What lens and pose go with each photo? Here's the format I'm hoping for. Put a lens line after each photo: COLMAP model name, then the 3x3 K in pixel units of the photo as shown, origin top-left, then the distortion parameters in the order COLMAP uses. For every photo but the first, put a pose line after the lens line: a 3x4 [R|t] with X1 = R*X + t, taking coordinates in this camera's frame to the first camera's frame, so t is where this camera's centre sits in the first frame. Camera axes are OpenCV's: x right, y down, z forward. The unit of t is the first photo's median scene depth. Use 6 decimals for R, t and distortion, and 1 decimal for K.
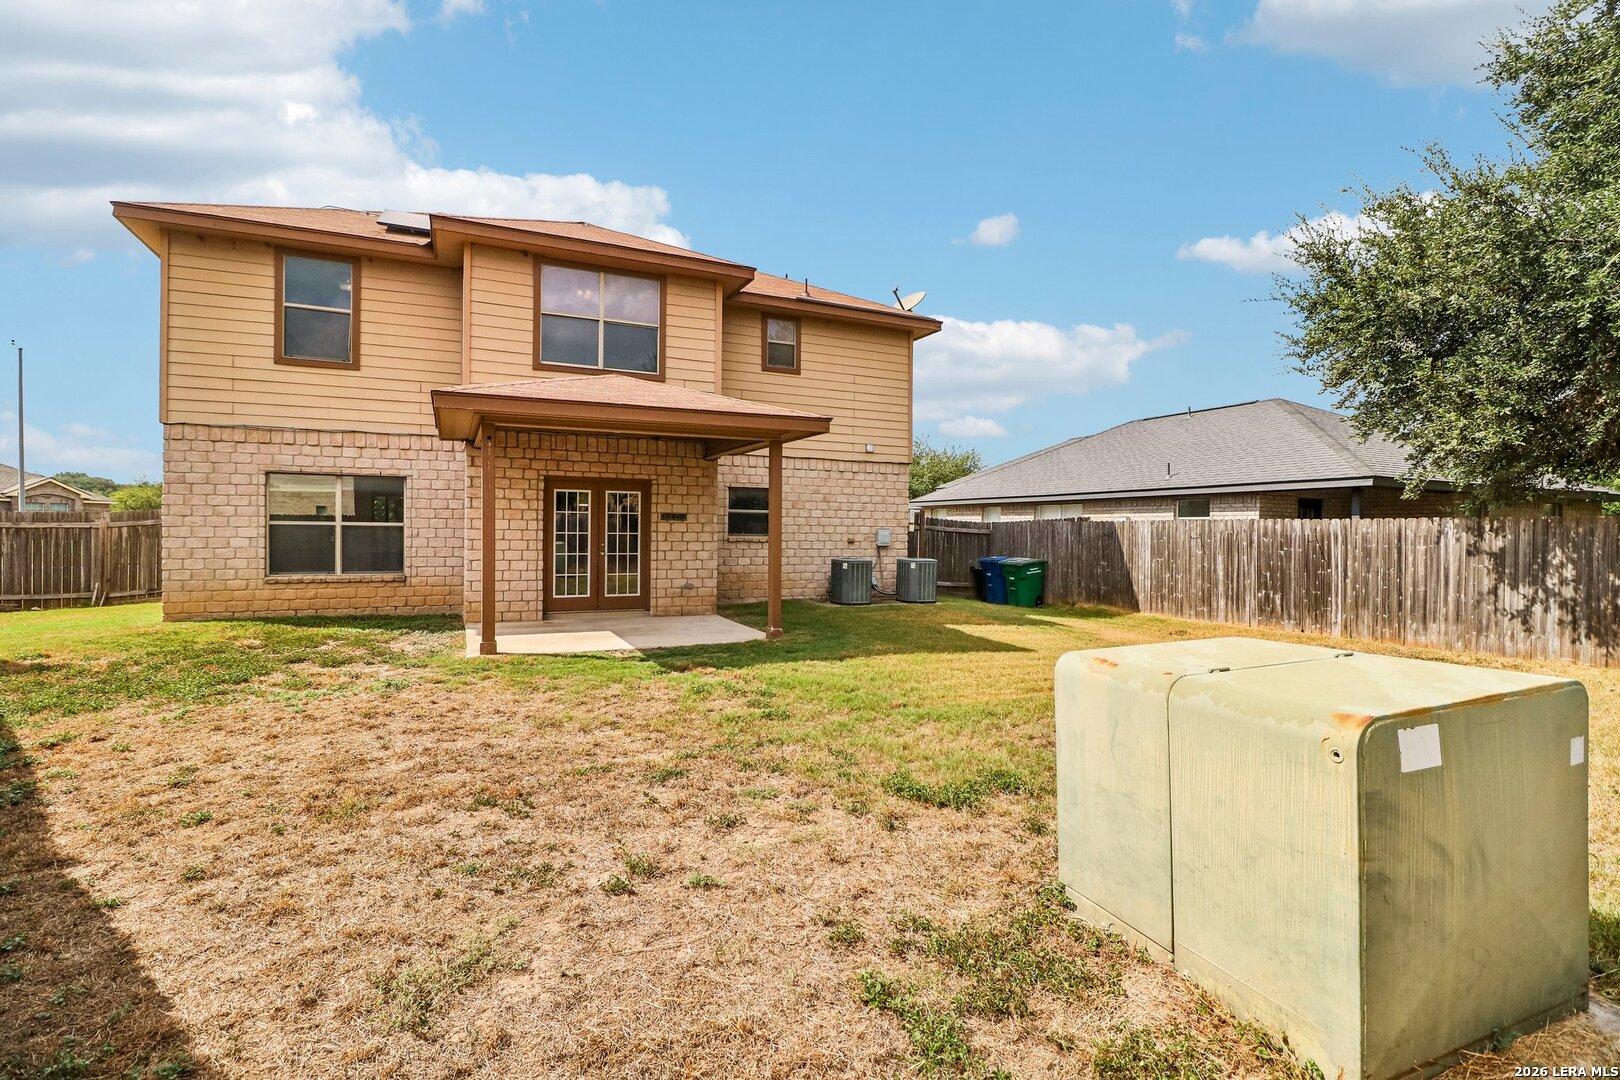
lens RADIAL K [[750.3, 0, 799.1], [0, 750.3, 538.5], [0, 0, 1]] dist [0.001626, -0.013363]
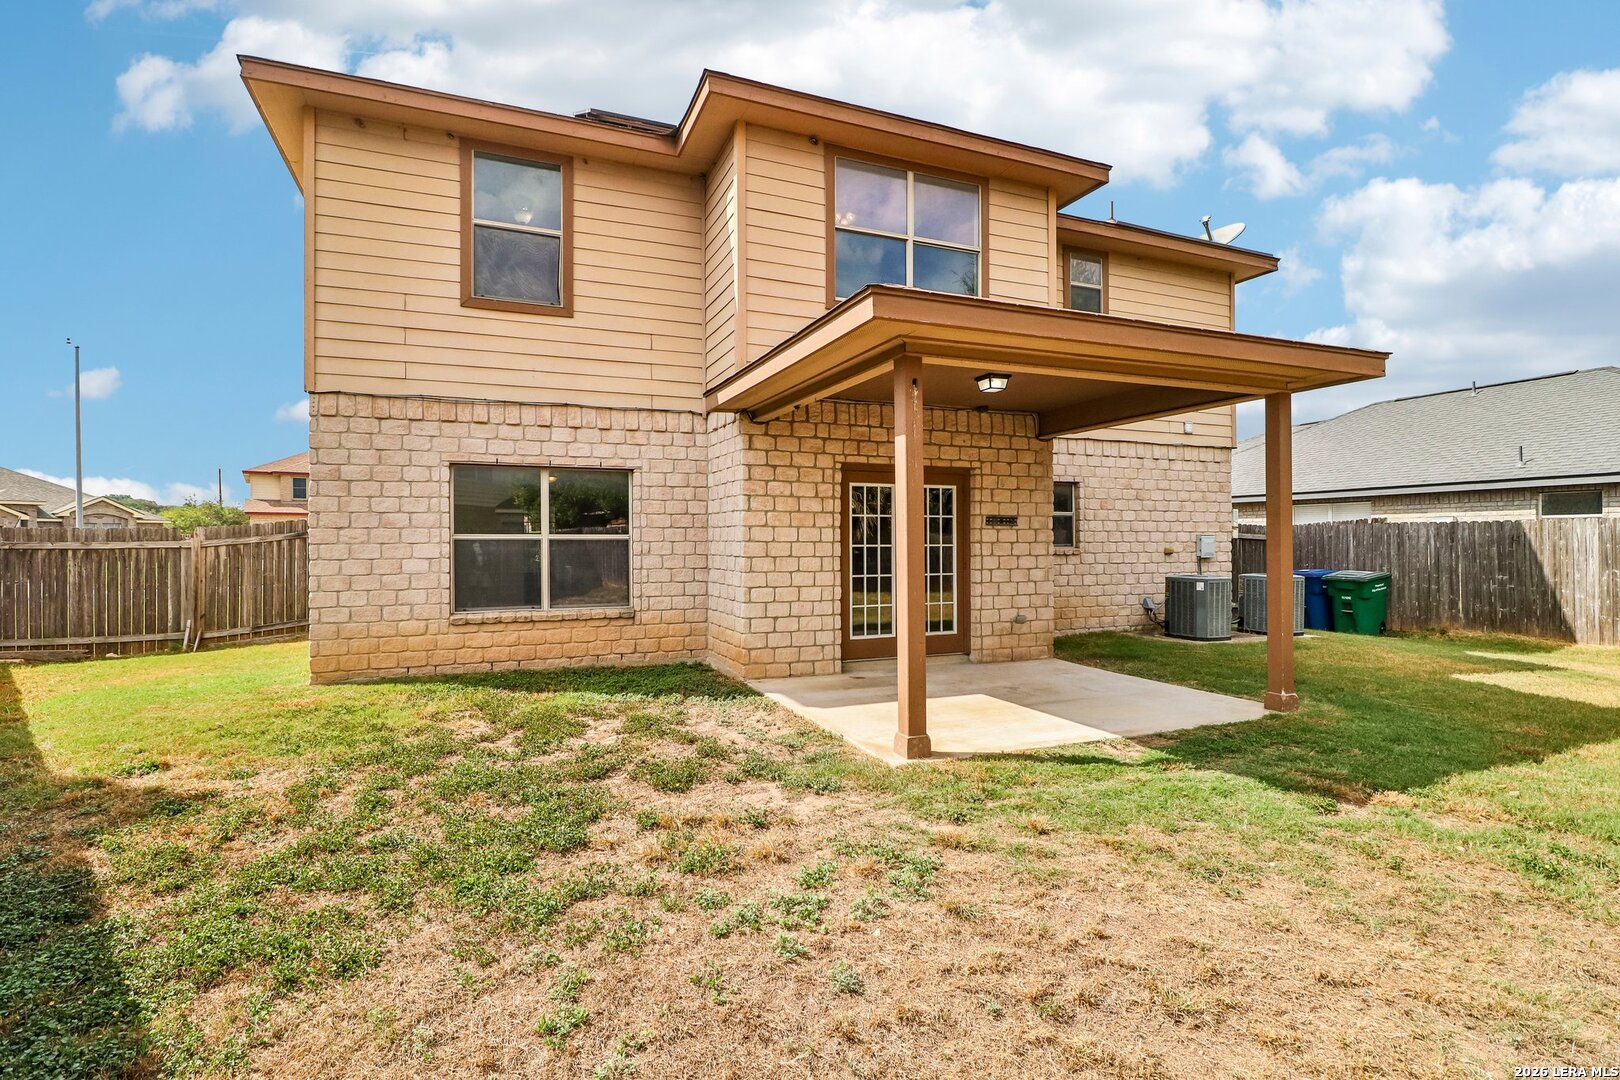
lens RADIAL K [[750.3, 0, 791.6], [0, 750.3, 542.3], [0, 0, 1]] dist [0.001626, -0.013363]
pose [[0.999199, -0.013875, -0.037524, -0.339268], [0.013476, 0.999850, -0.010875, -0.003805], [0.037669, 0.010360, 0.999237, 0.292480]]
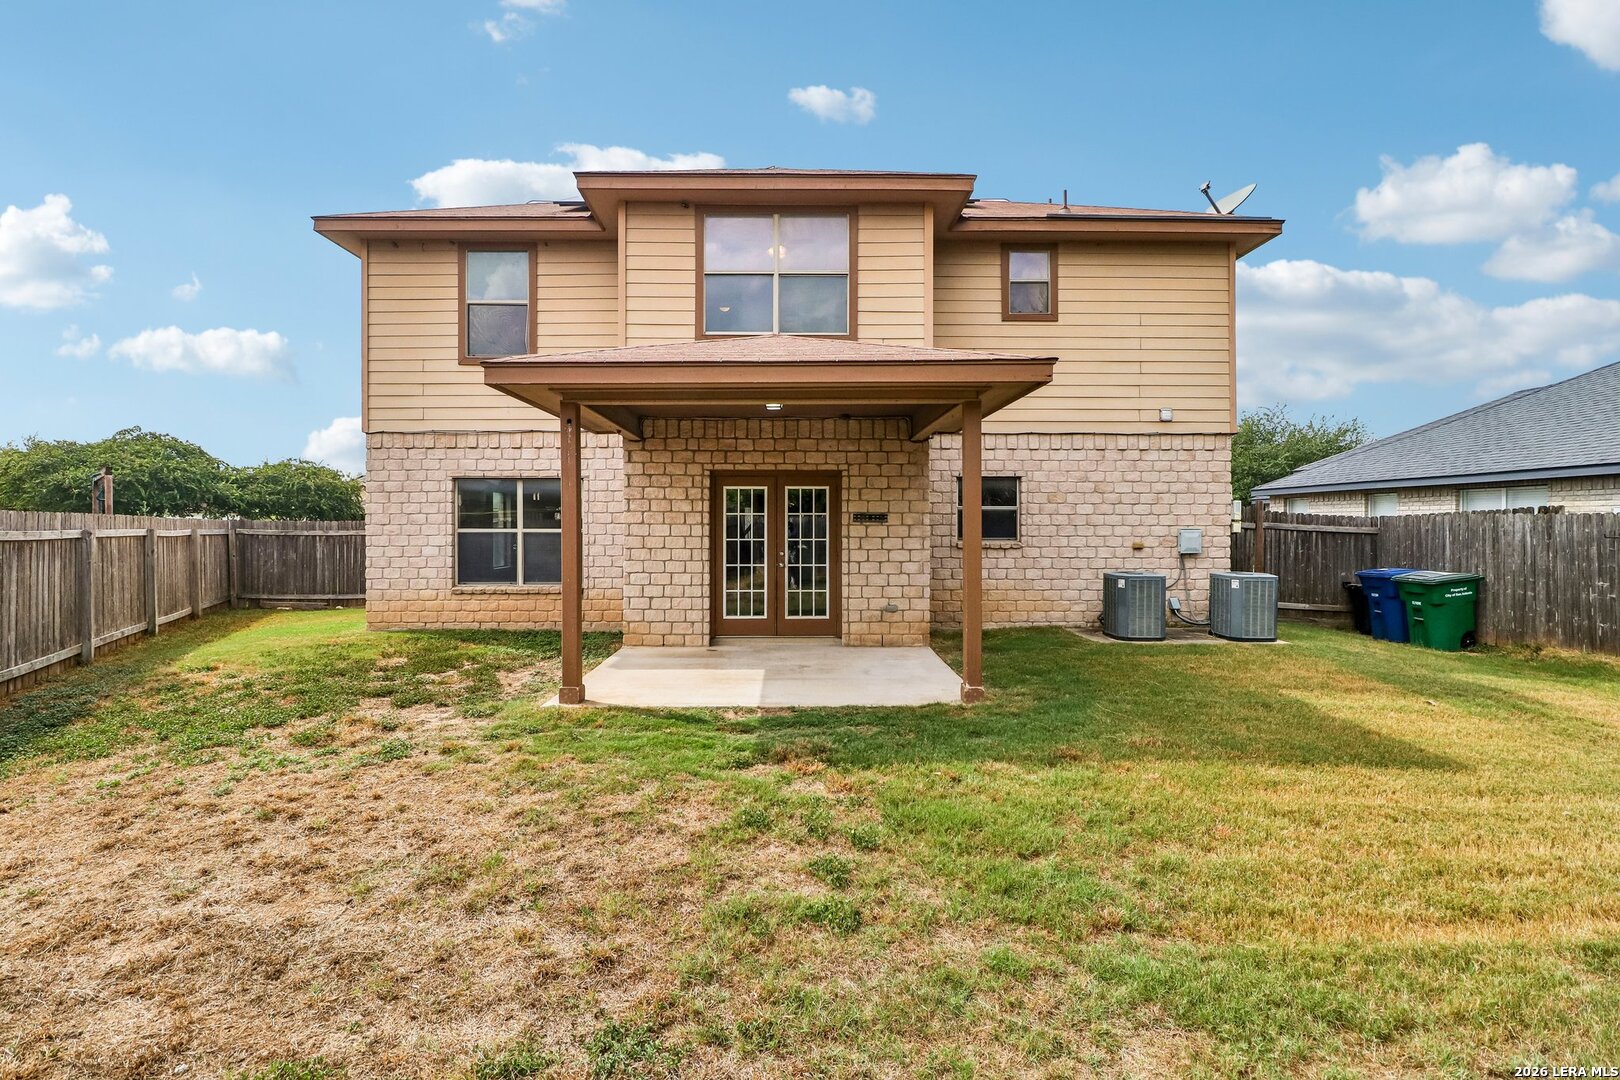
lens RADIAL K [[750.3, 0, 805.1], [0, 750.3, 527.9], [0, 0, 1]] dist [0.001626, -0.013363]
pose [[0.916679, -0.009630, -0.399508, 0.079144], [0.005729, 0.999924, -0.010957, -0.010422], [0.399583, 0.007756, 0.916664, 0.270966]]
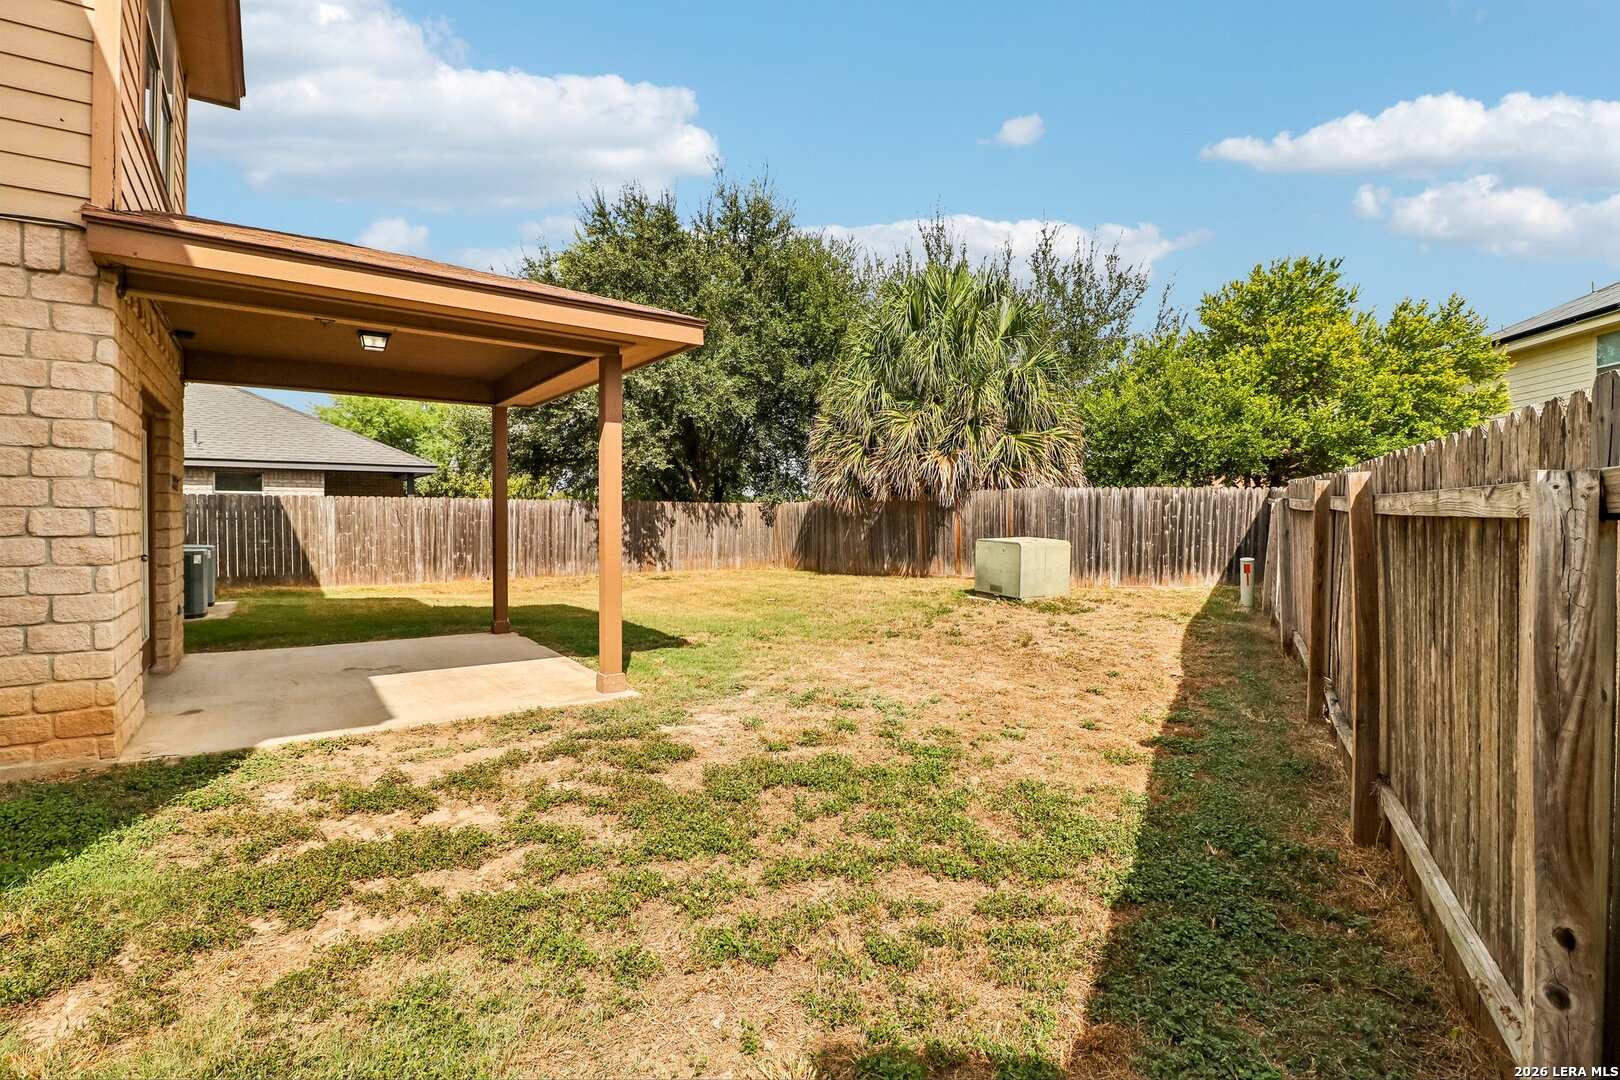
lens RADIAL K [[750.3, 0, 800.0], [0, 750.3, 514.5], [0, 0, 1]] dist [0.001626, -0.013363]
pose [[-0.179731, -0.011508, 0.983648, -0.764179], [0.003492, 0.999918, 0.012337, -0.010962], [-0.983710, 0.005652, -0.179676, 0.648226]]
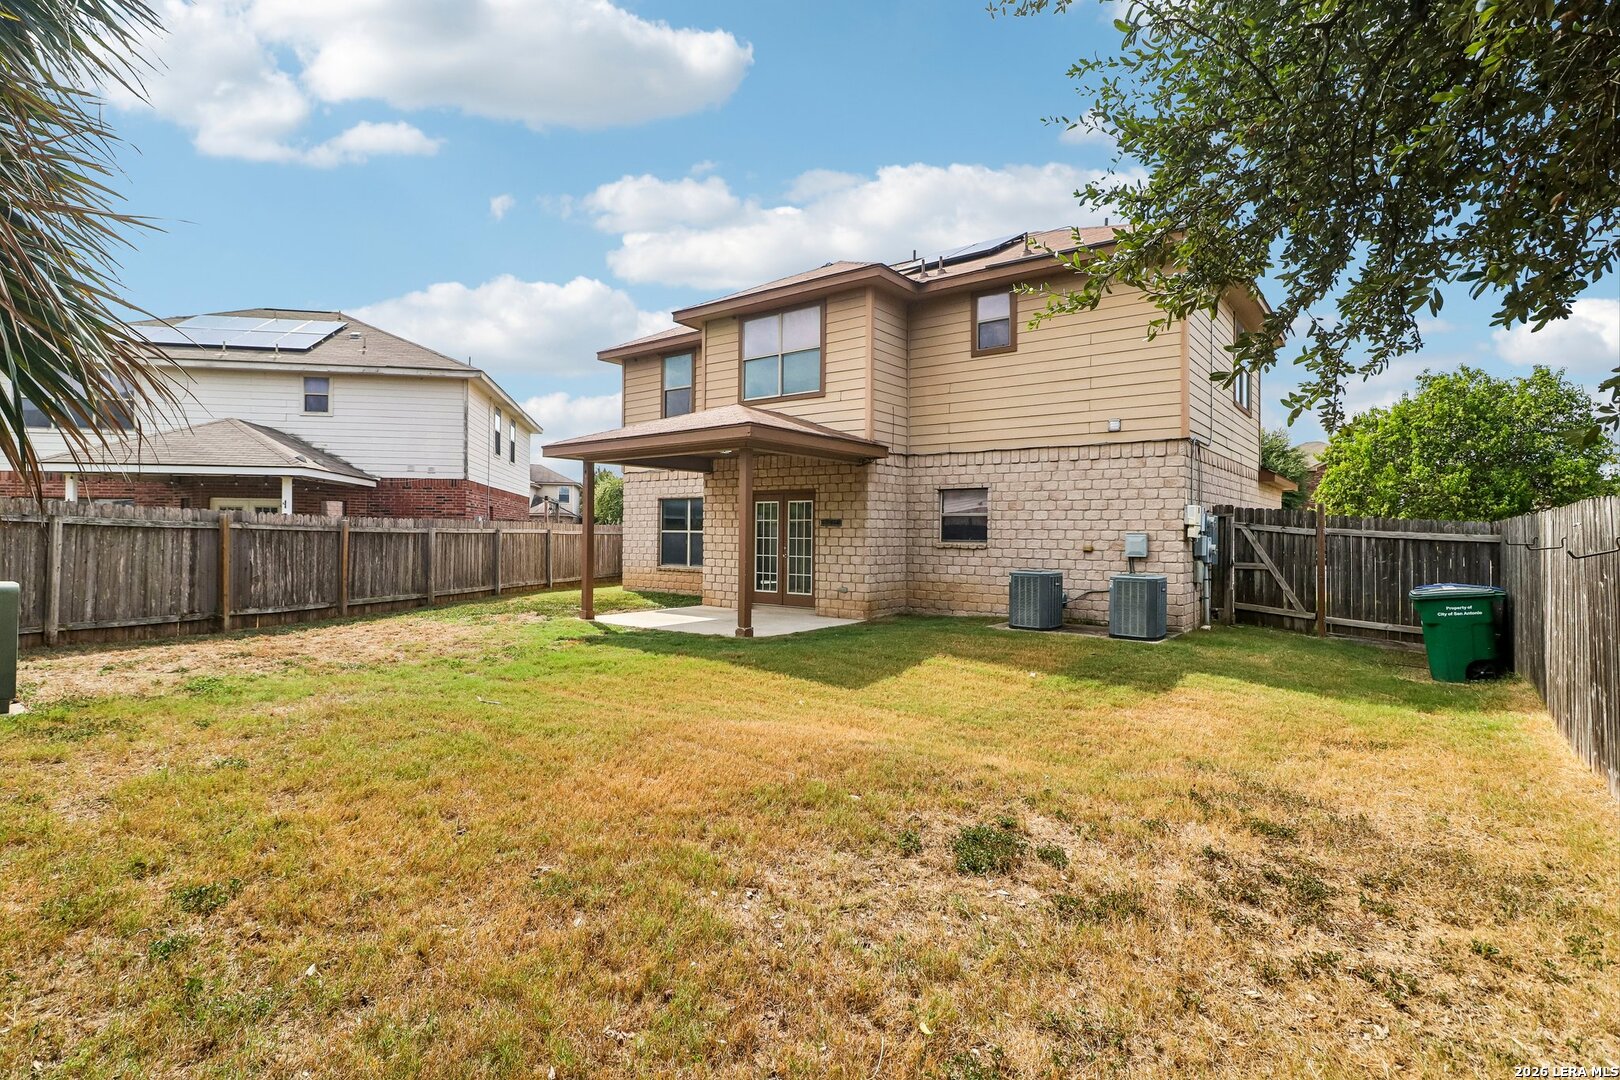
lens RADIAL K [[770.8, 0, 796.2], [0, 770.8, 527.1], [0, 0, 1]] dist [-0.001646, -0.000197]
pose [[0.474205, -0.013569, -0.880310, 0.764353], [-0.012462, 0.999678, -0.022122, 0.001829], [0.880326, 0.021461, 0.473883, 0.447805]]
